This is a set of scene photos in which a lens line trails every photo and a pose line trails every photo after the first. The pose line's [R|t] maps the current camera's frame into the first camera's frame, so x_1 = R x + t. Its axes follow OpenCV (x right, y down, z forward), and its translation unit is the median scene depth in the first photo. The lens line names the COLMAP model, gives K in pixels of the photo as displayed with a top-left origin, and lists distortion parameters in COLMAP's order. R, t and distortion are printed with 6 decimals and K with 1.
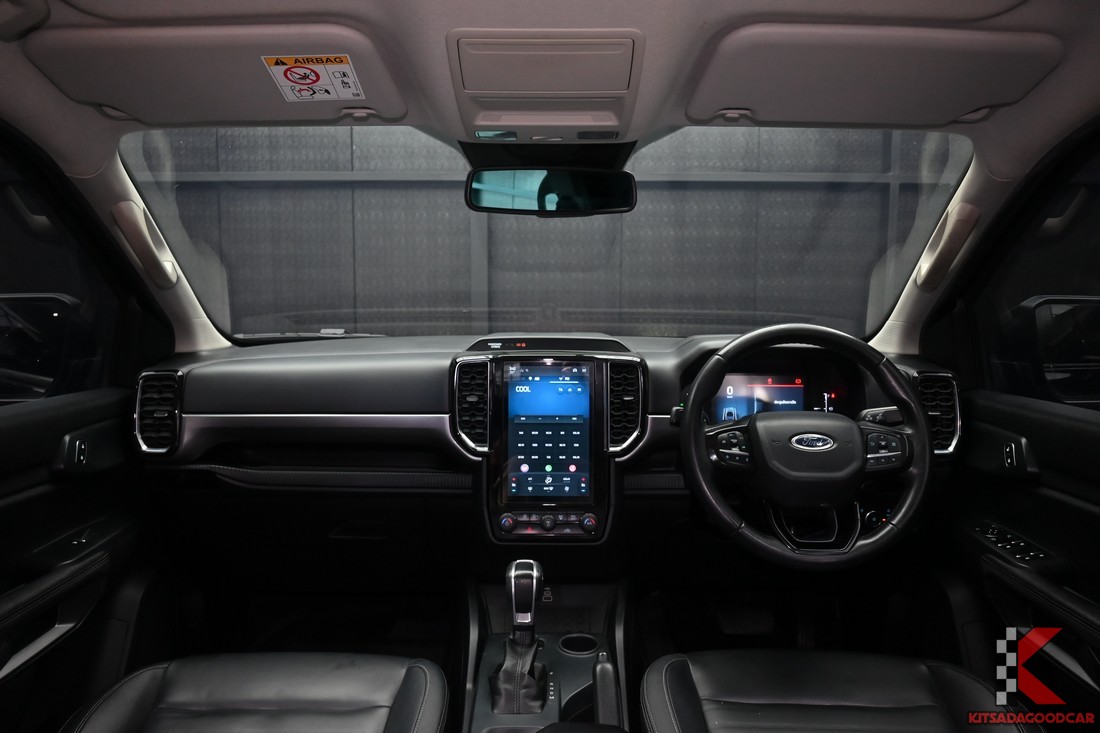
lens RADIAL K [[806.5, 0, 550.0], [0, 806.5, 366.5], [0, 0, 1]] dist [-0.010091, -0.003180]
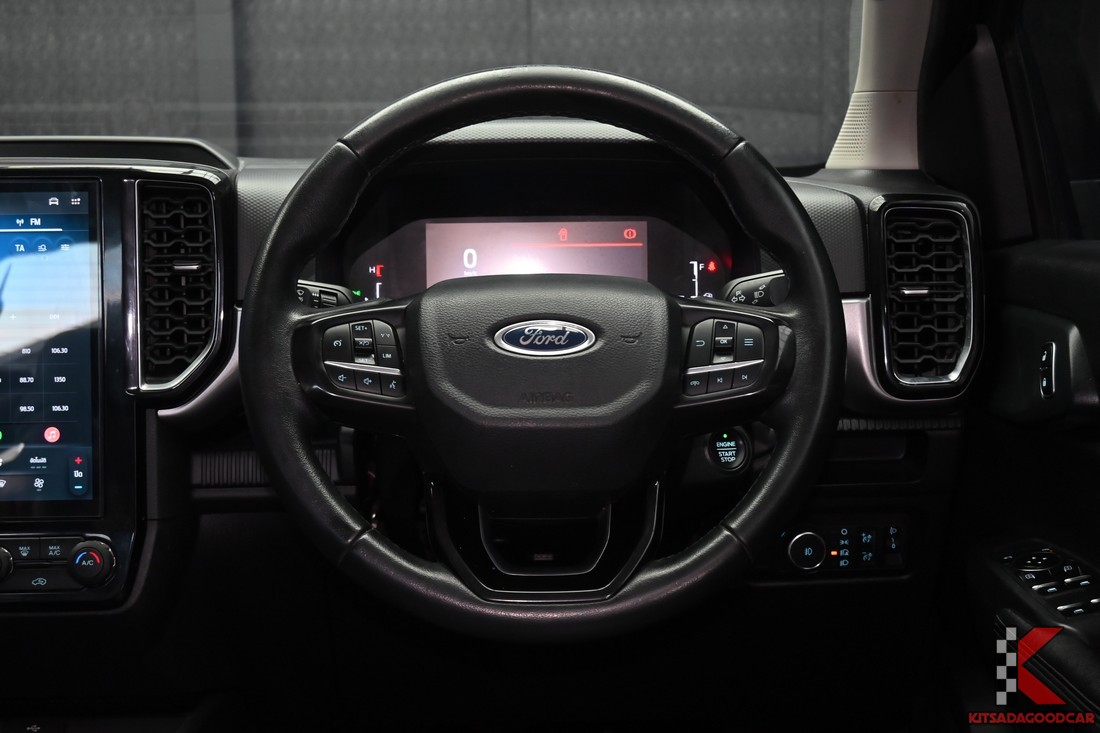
lens RADIAL K [[1699.2, 0, 550.0], [0, 1699.2, 366.5], [0, 0, 1]] dist [-0.013980, -0.037862]
pose [[0.999533, -0.018981, 0.023956, 0.267072], [0.018732, 0.999768, 0.010589, 0.086279], [-0.024152, -0.010135, 0.999657, 0.110060]]
